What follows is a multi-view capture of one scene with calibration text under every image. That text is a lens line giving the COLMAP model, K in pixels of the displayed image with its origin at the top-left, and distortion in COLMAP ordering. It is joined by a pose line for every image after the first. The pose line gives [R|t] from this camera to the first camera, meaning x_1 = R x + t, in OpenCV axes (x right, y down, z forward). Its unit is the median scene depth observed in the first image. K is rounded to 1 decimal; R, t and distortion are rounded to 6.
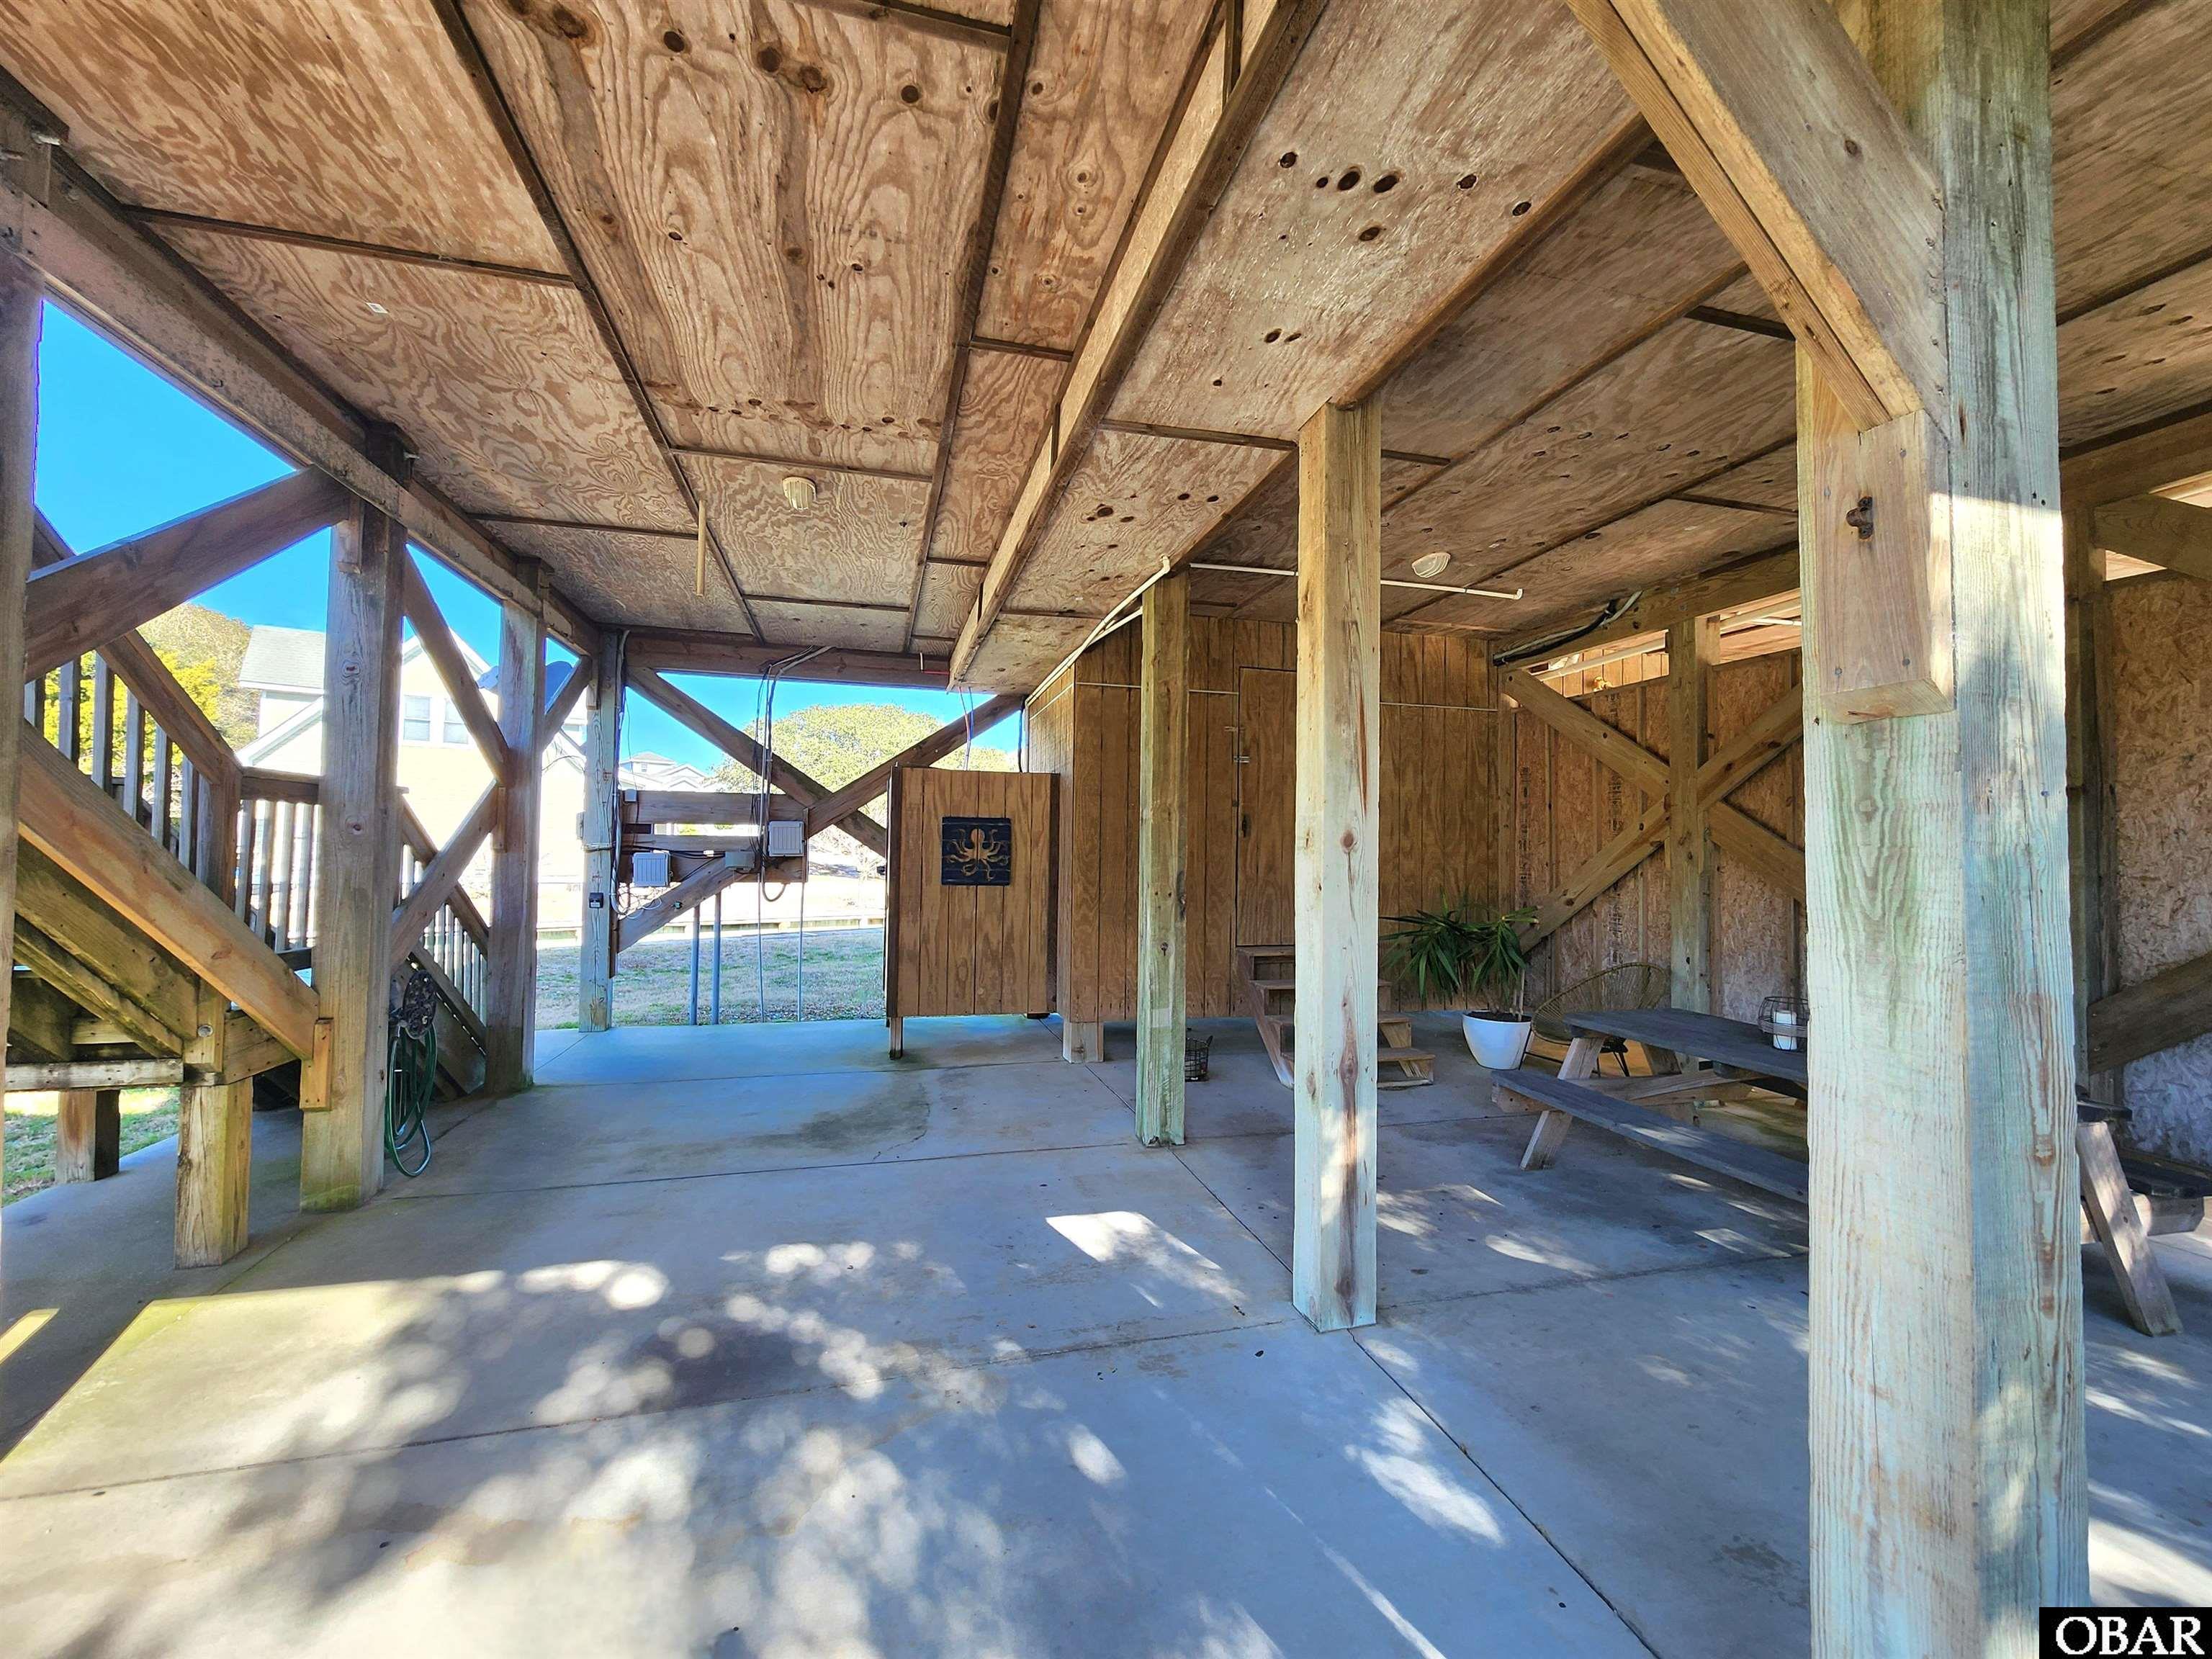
lens RADIAL K [[909.2, 0, 1108.6], [0, 909.2, 823.2], [0, 0, 1]] dist [-0.001846, 0.000681]
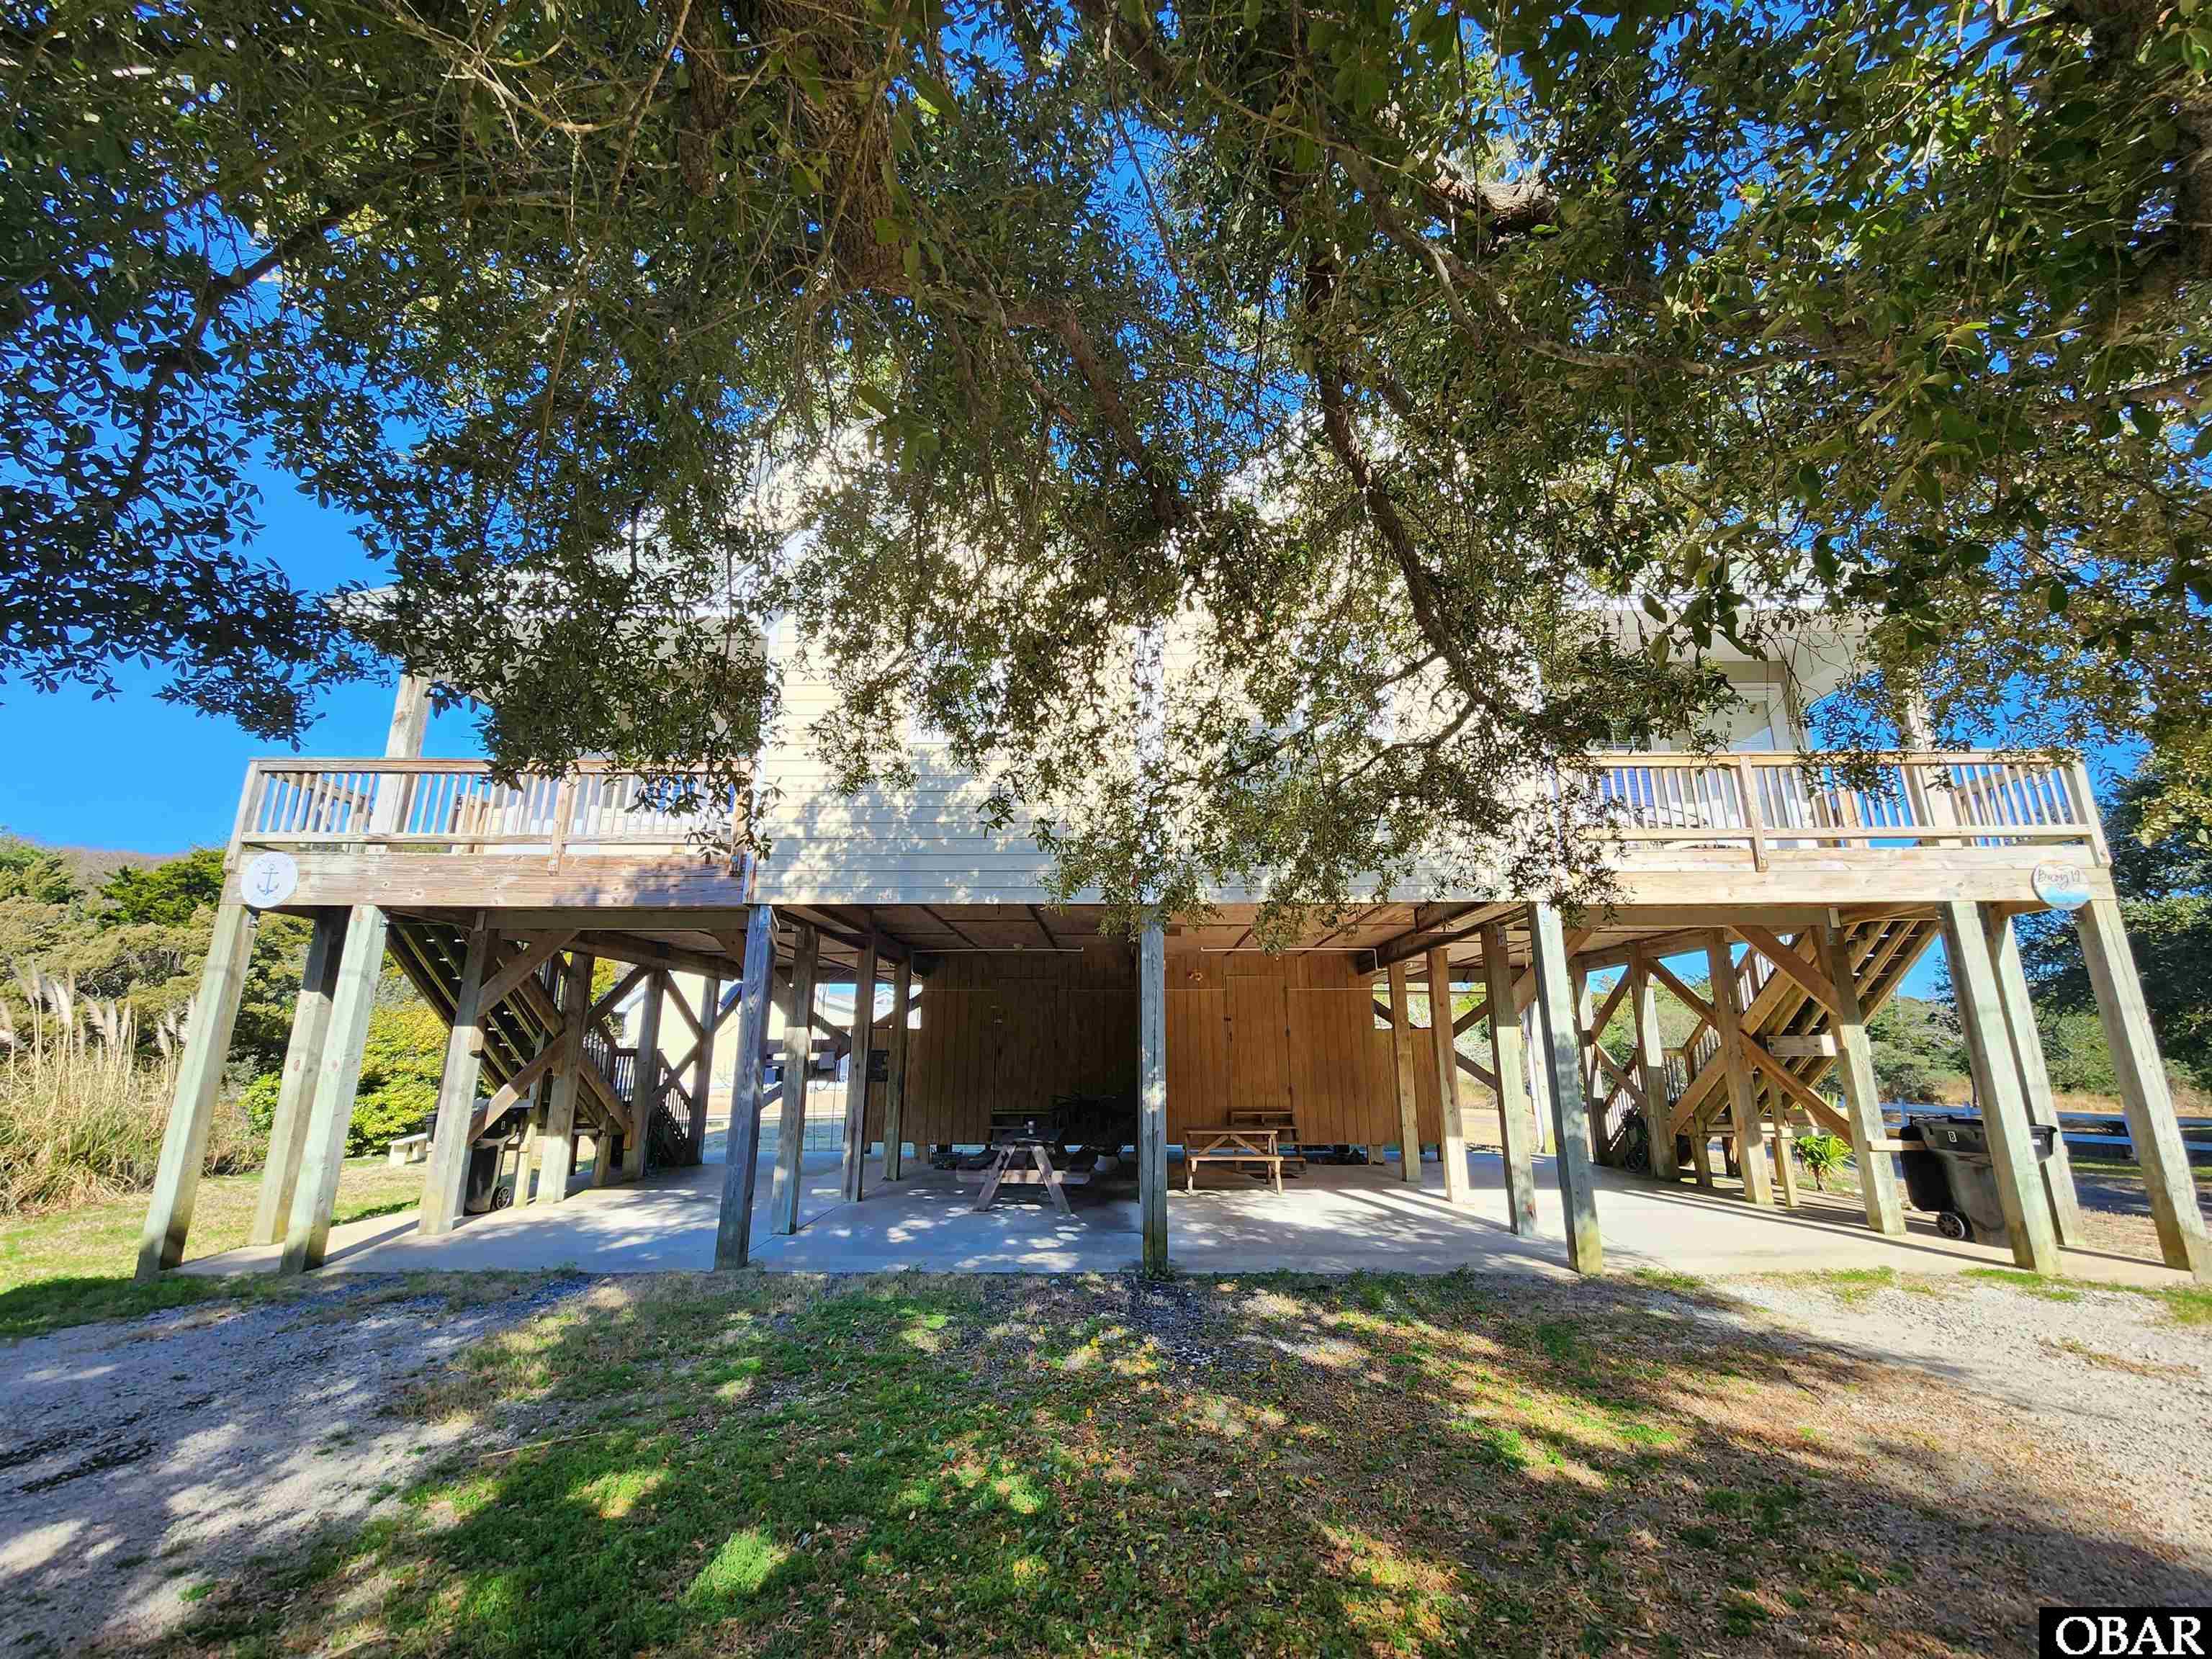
lens RADIAL K [[909.2, 0, 1101.6], [0, 909.2, 827.1], [0, 0, 1]] dist [-0.001846, 0.000681]
pose [[0.960490, -0.084333, -0.265229, 1.361254], [0.025647, 0.975751, -0.217377, -0.056085], [0.277129, 0.201986, 0.939362, -1.442421]]
